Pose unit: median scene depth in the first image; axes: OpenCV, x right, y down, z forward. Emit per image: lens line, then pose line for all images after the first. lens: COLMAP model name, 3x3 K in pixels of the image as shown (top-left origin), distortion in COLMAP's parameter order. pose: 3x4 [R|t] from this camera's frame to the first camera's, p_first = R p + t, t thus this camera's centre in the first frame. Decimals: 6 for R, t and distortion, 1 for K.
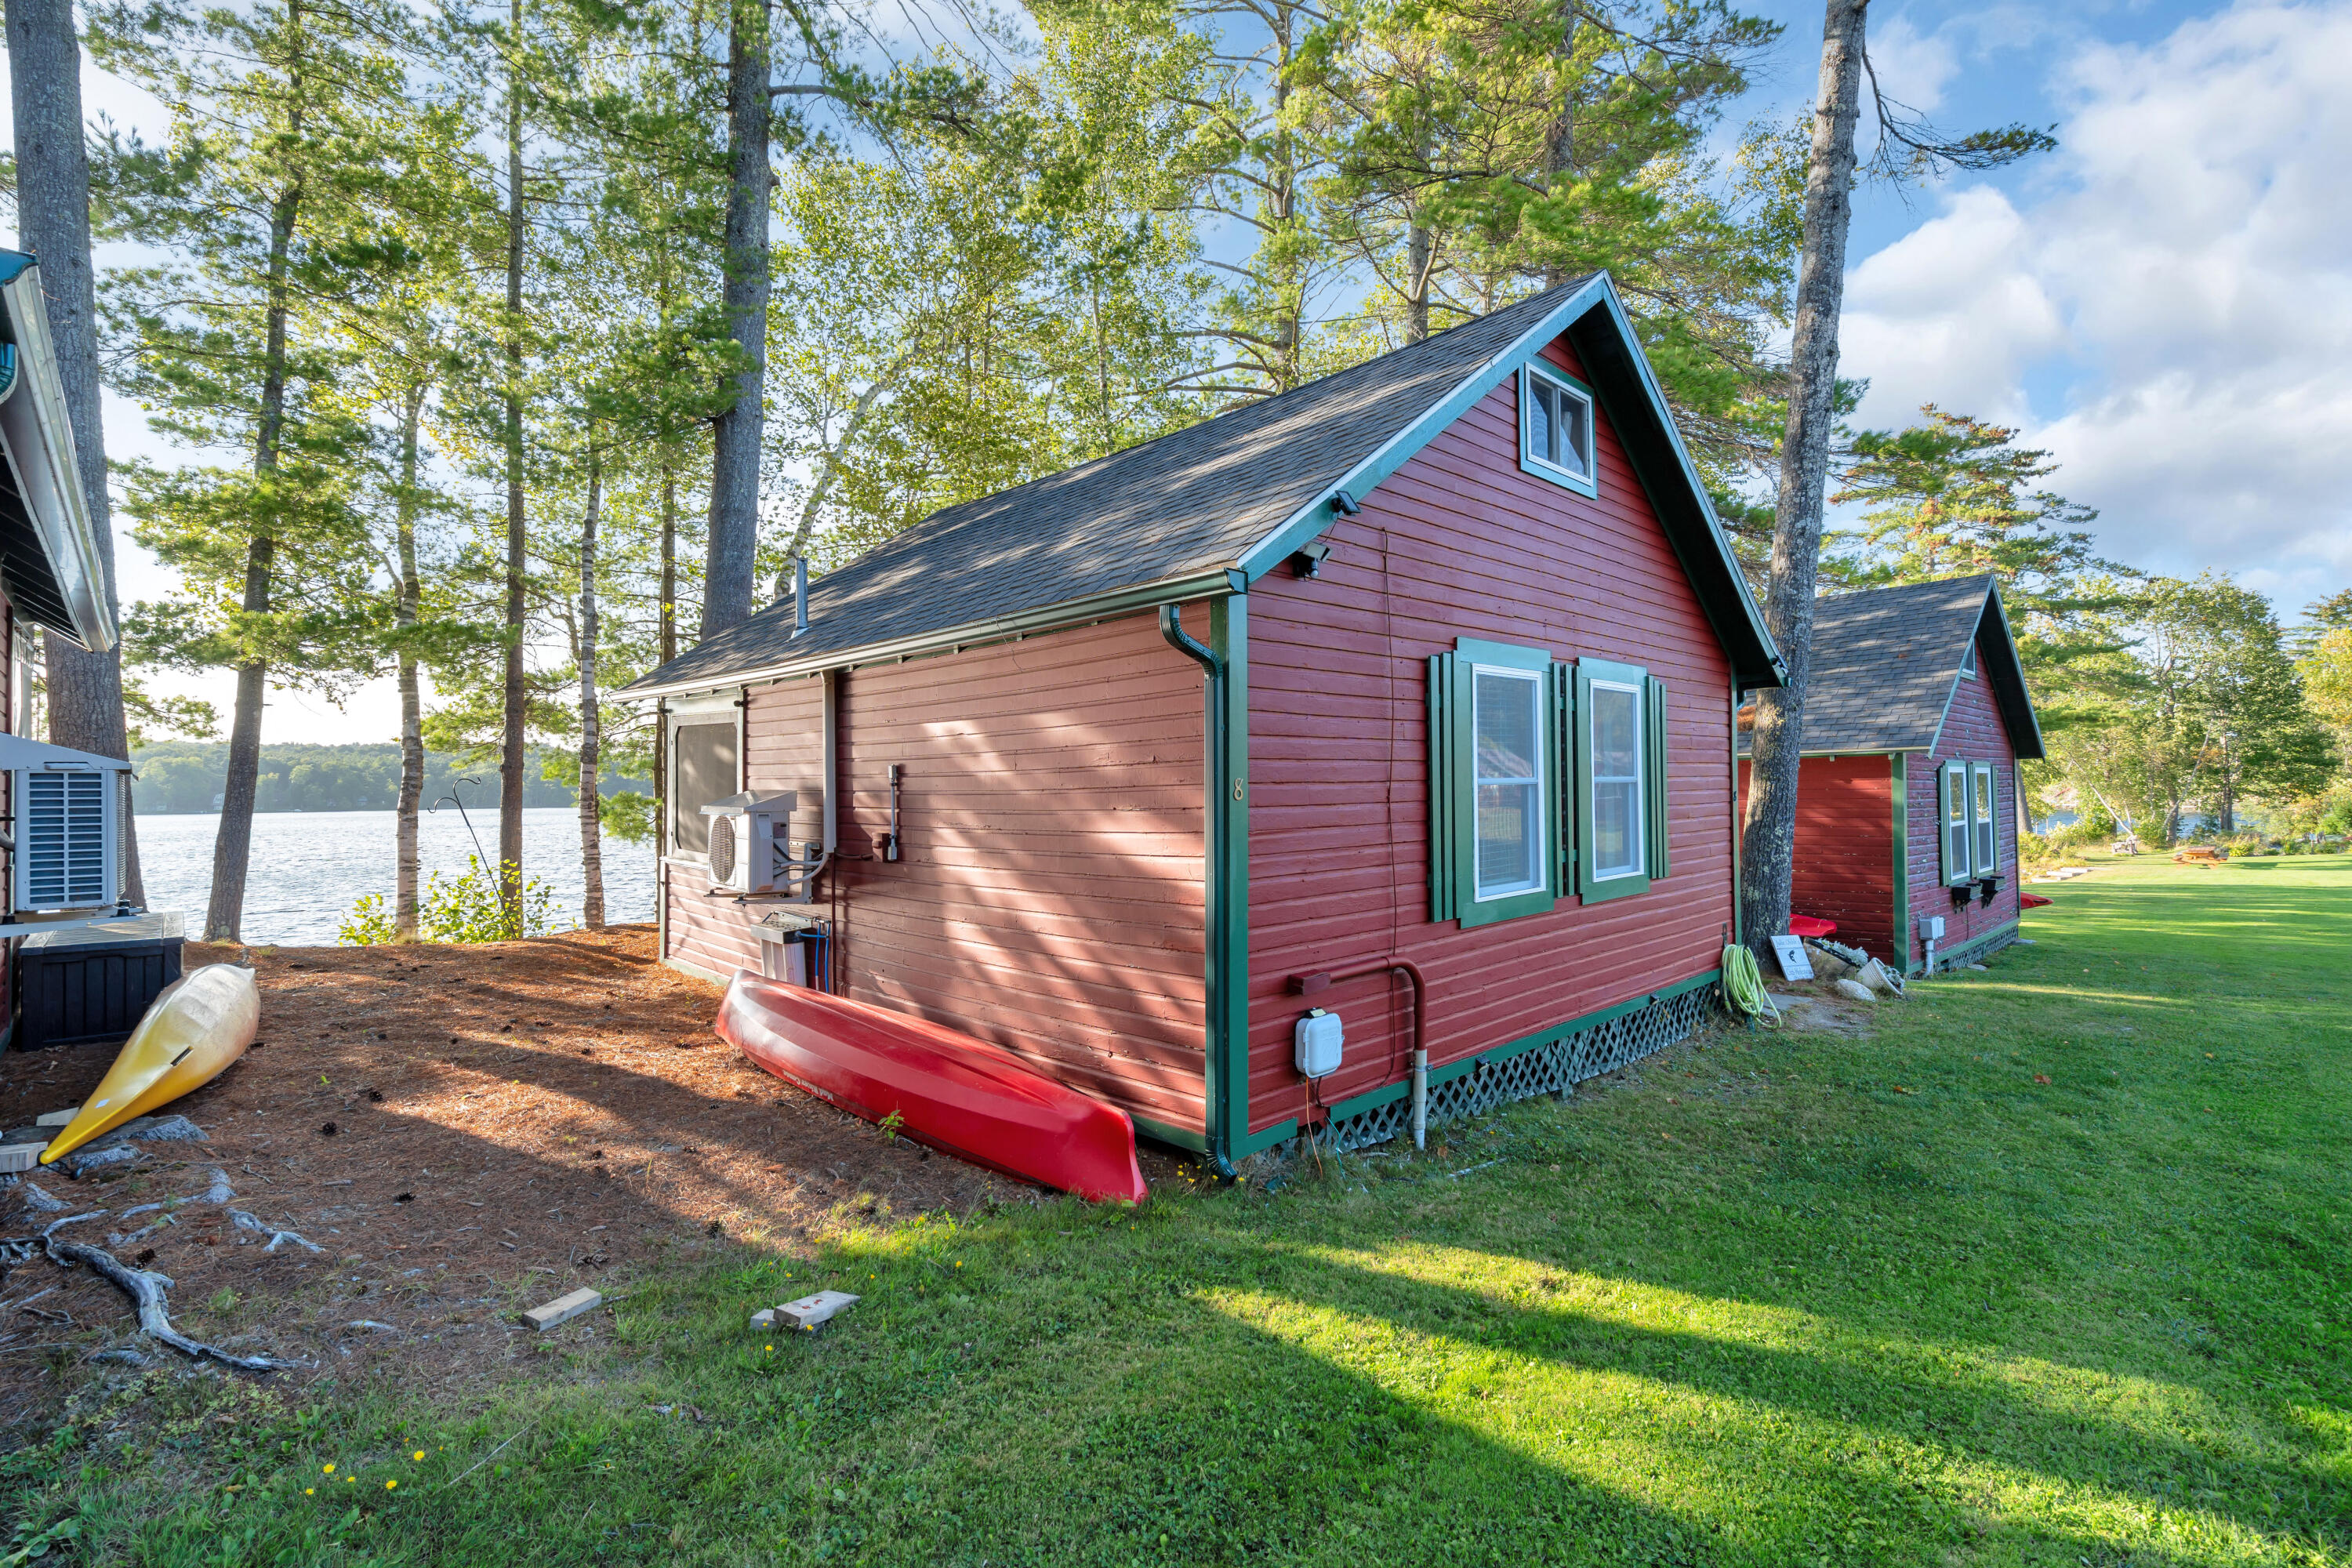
lens RADIAL K [[1068.5, 0, 1175.3], [0, 1068.5, 784.1], [0, 0, 1]] dist [-0.007520, -0.000735]
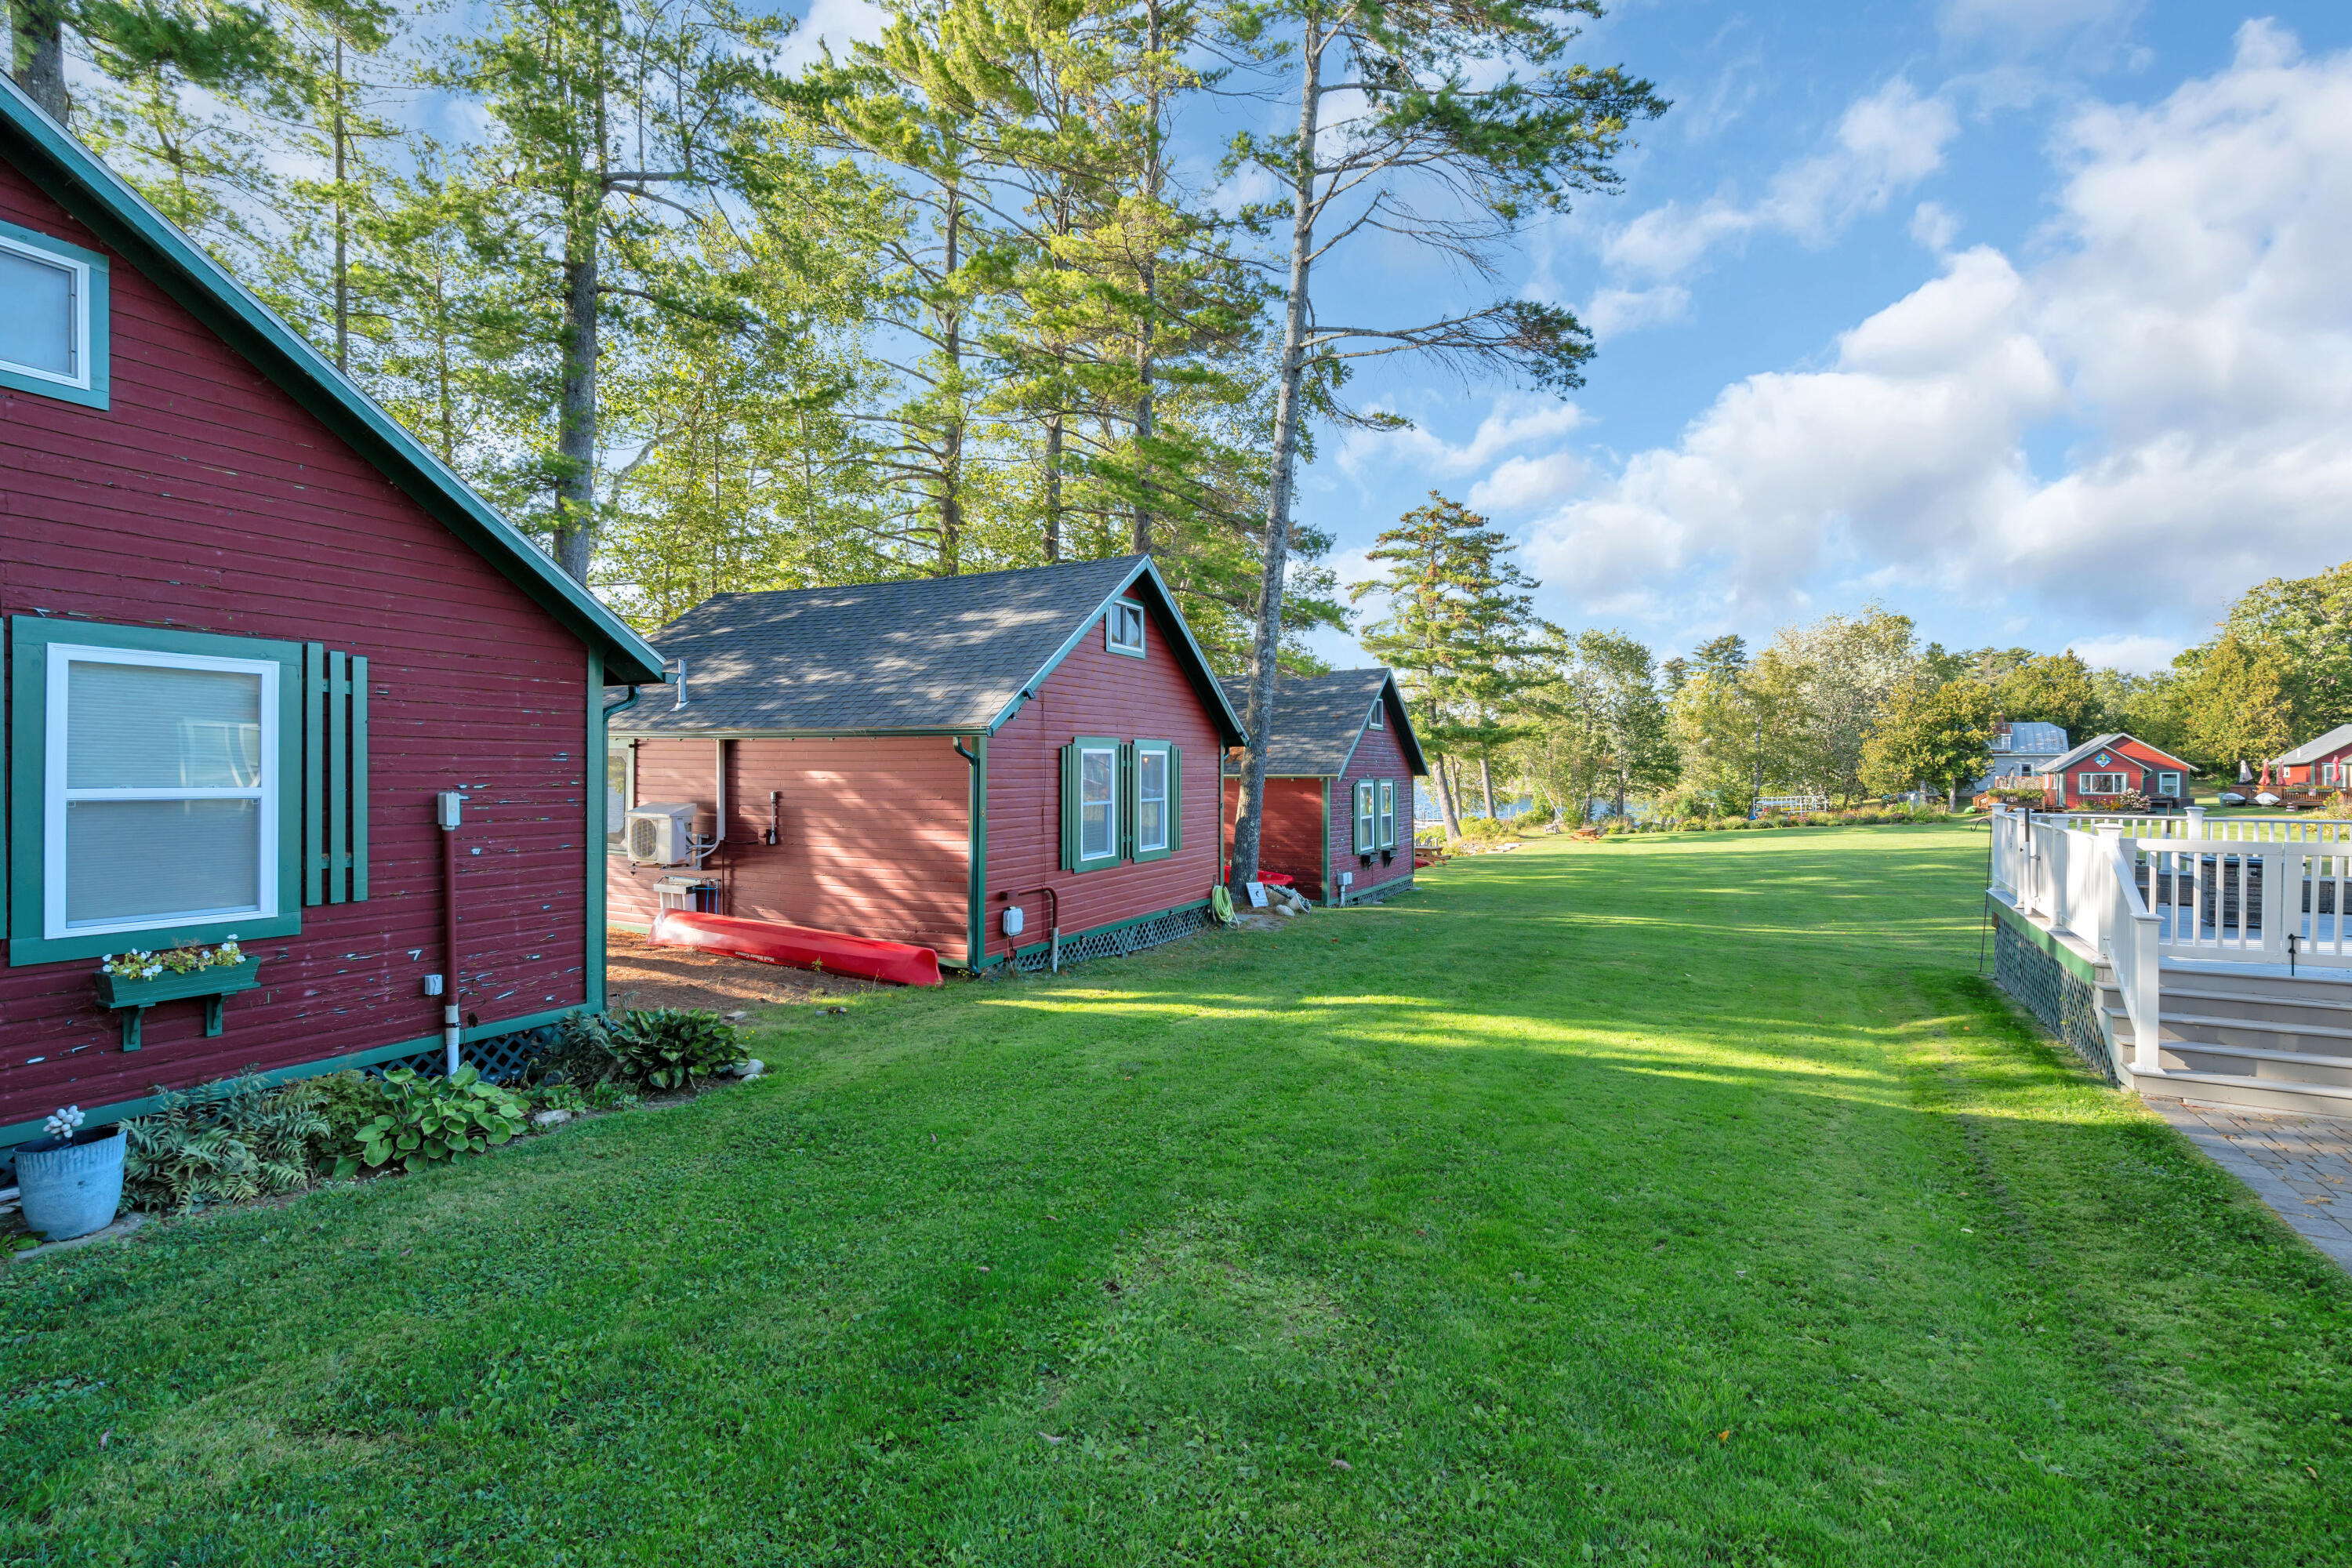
lens RADIAL K [[1068.5, 0, 1177.2], [0, 1068.5, 783.5], [0, 0, 1]] dist [-0.007520, -0.000735]
pose [[0.939605, 0.010568, 0.342097, -0.190672], [-0.016432, 0.999763, 0.014248, -0.055322], [-0.341866, -0.019009, 0.939556, -0.752971]]
